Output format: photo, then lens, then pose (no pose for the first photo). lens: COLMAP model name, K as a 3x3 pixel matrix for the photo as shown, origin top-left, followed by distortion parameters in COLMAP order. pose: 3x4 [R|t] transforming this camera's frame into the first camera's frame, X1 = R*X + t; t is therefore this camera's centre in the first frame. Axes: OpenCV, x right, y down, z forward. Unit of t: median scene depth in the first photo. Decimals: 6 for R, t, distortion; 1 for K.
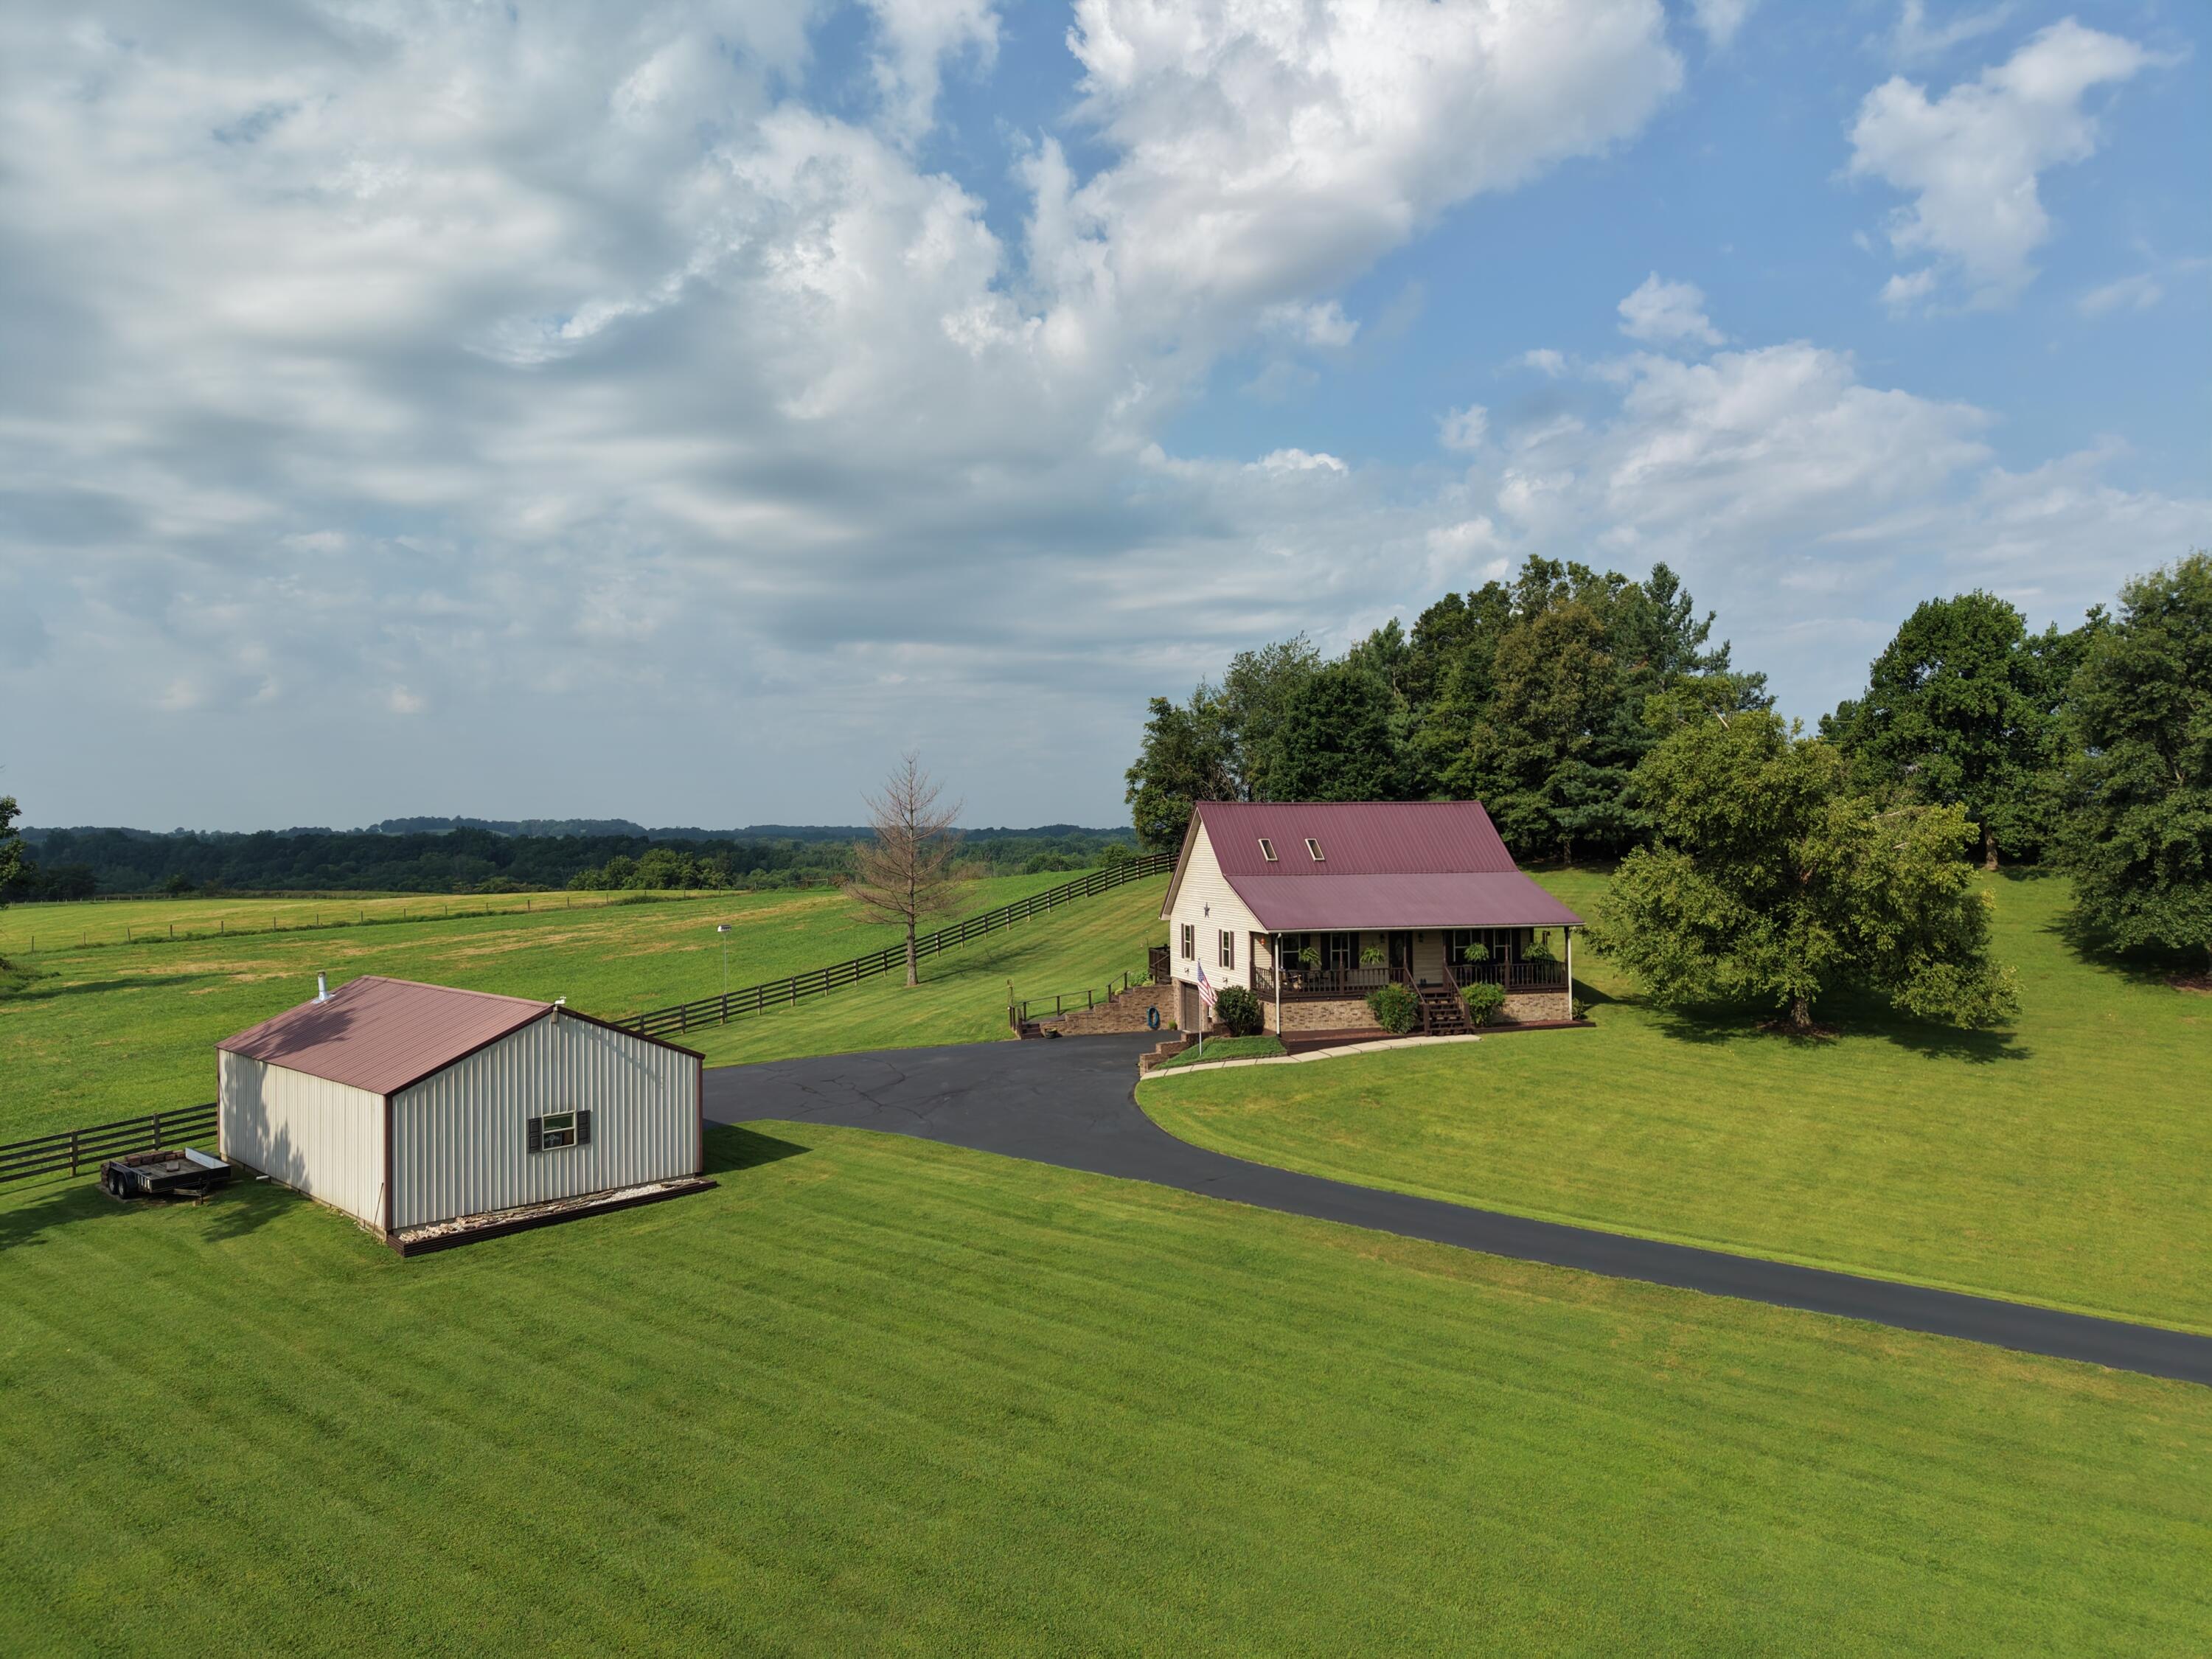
lens RADIAL K [[1501.6, 0, 1113.2], [0, 1501.6, 823.4], [0, 0, 1]] dist [0.052199, -0.053945]
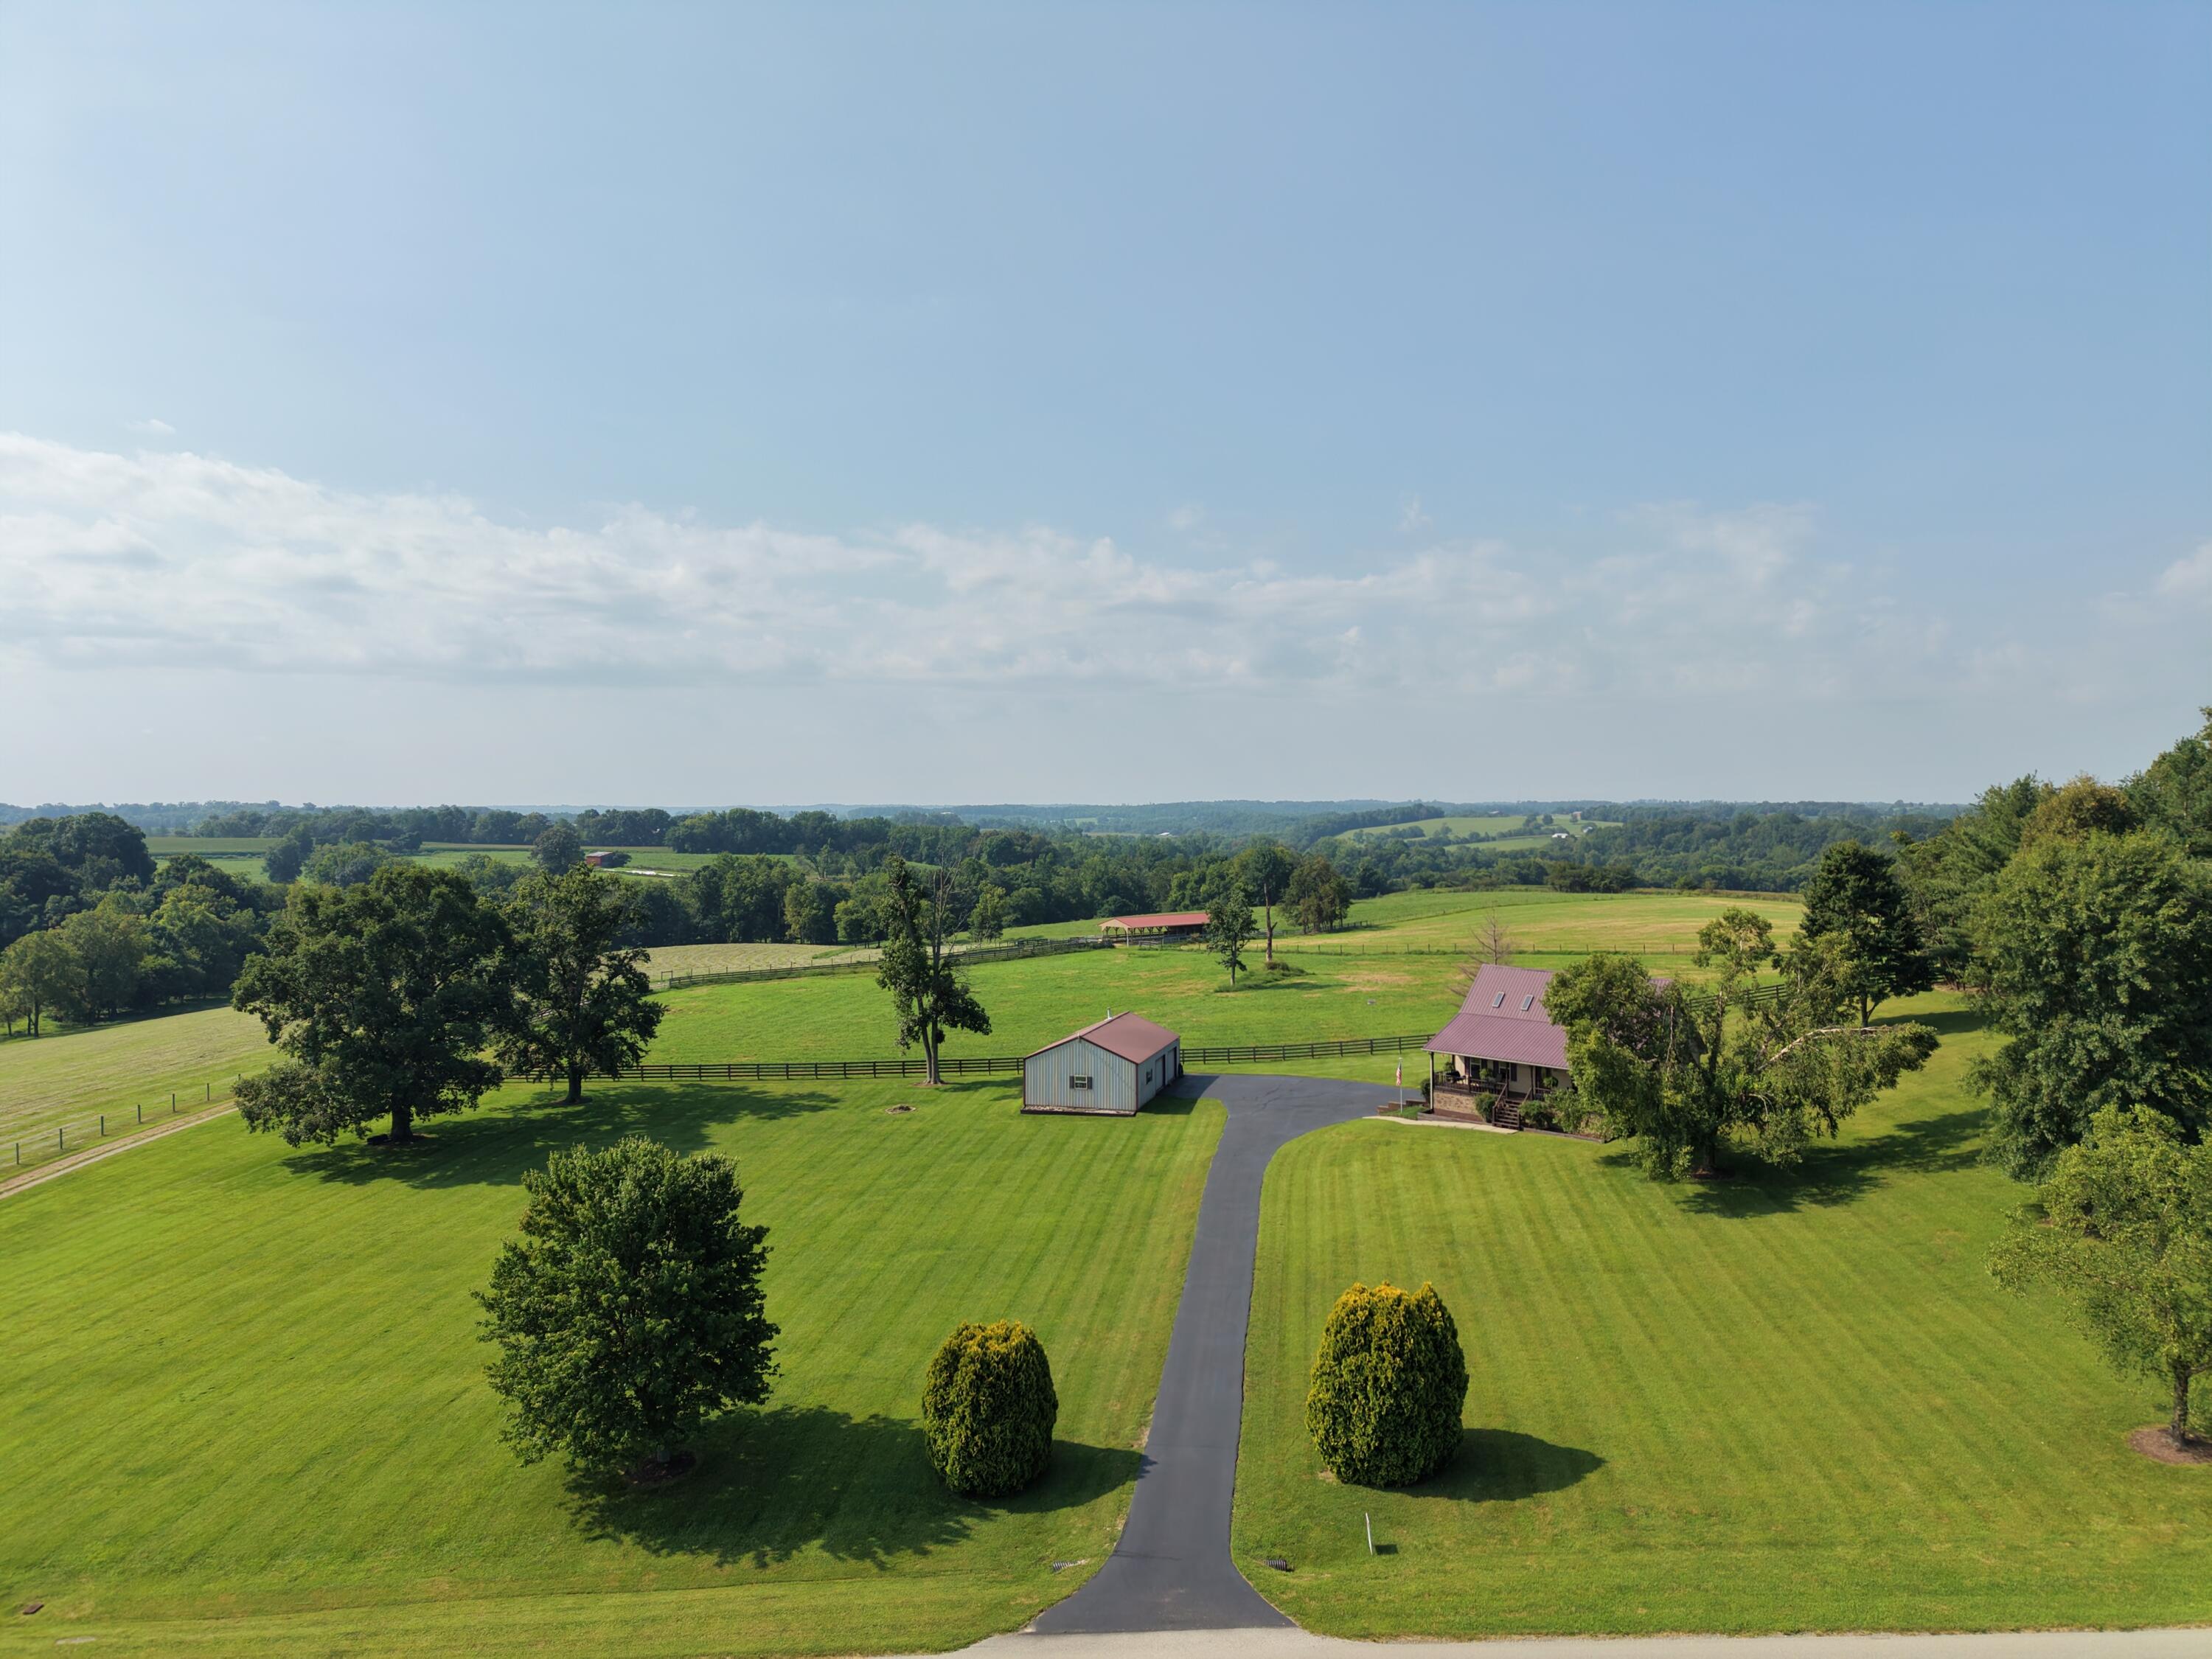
lens RADIAL K [[1501.6, 0, 1113.2], [0, 1501.6, 823.4], [0, 0, 1]] dist [0.052199, -0.053945]
pose [[0.502647, 0.019101, -0.864281, 1.415251], [-0.004265, 0.999799, 0.019615, -0.223664], [0.864481, -0.006173, 0.502627, -0.212623]]
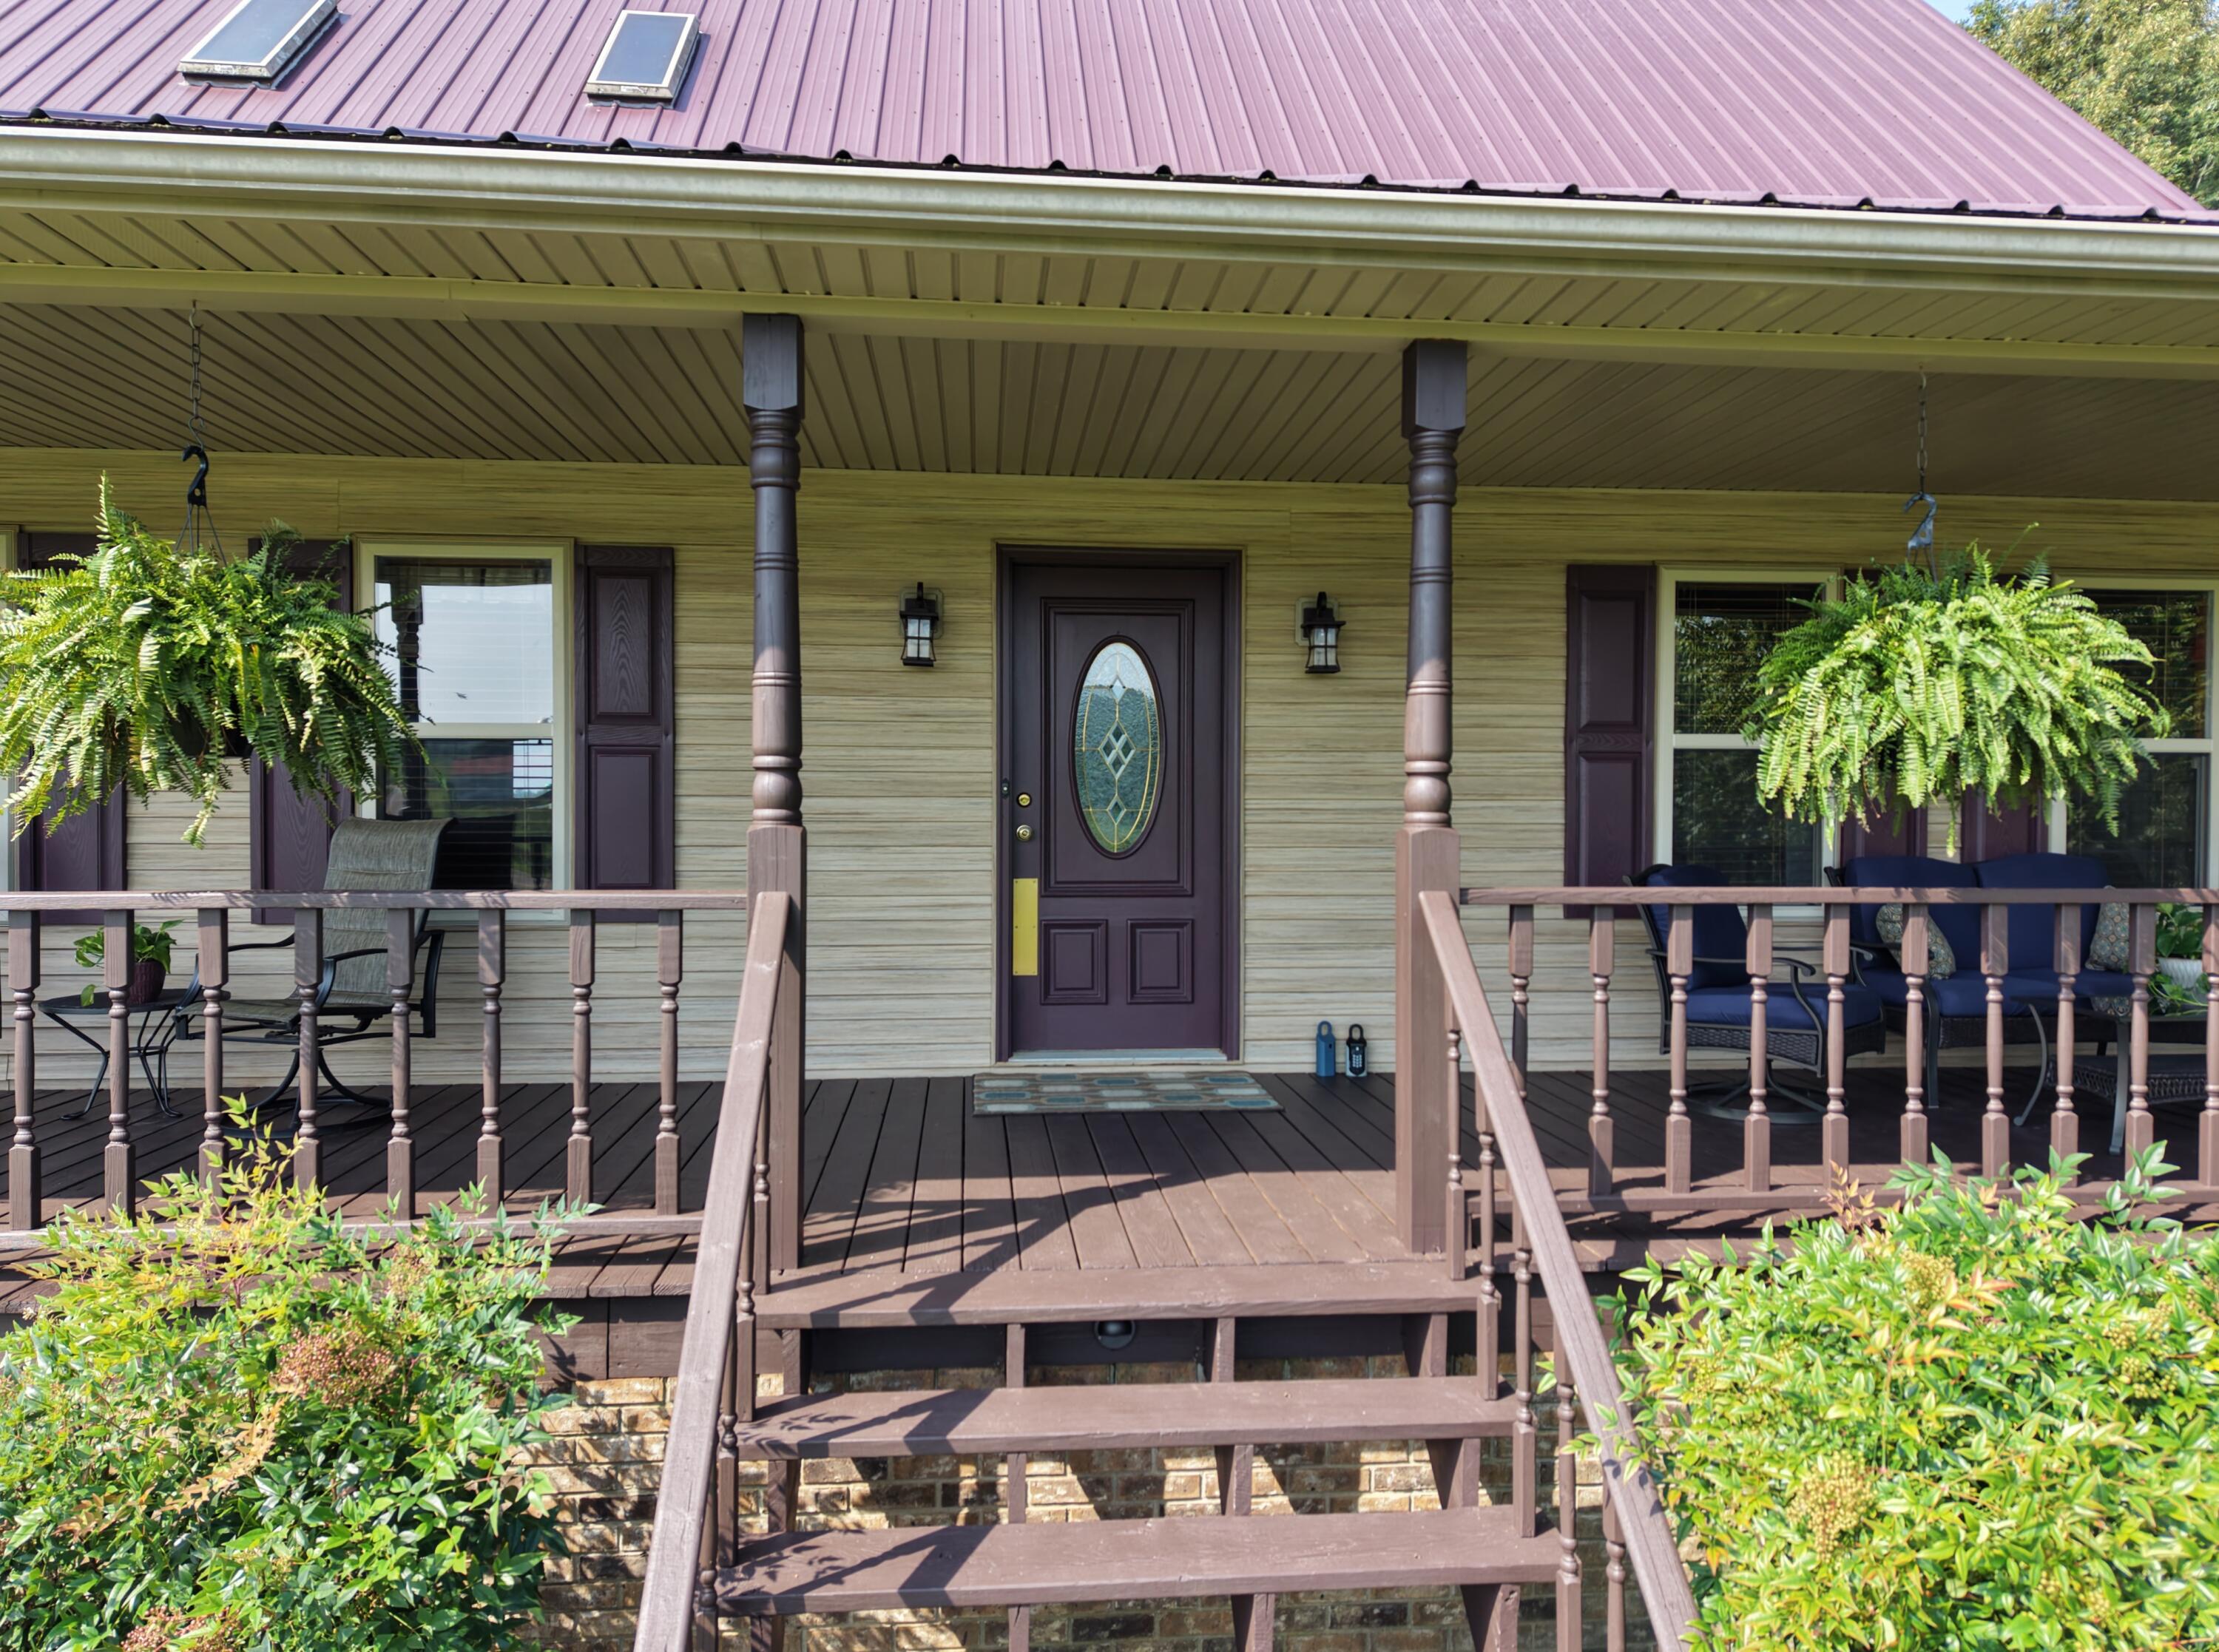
lens RADIAL K [[1506.2, 0, 1116.7], [0, 1506.2, 819.9], [0, 0, 1]] dist [0.052199, -0.053945]
pose [[0.981593, 0.012628, -0.190566, 0.221832], [-0.009463, 0.999802, 0.017509, 0.091934], [0.190749, -0.015383, 0.981518, 0.940588]]
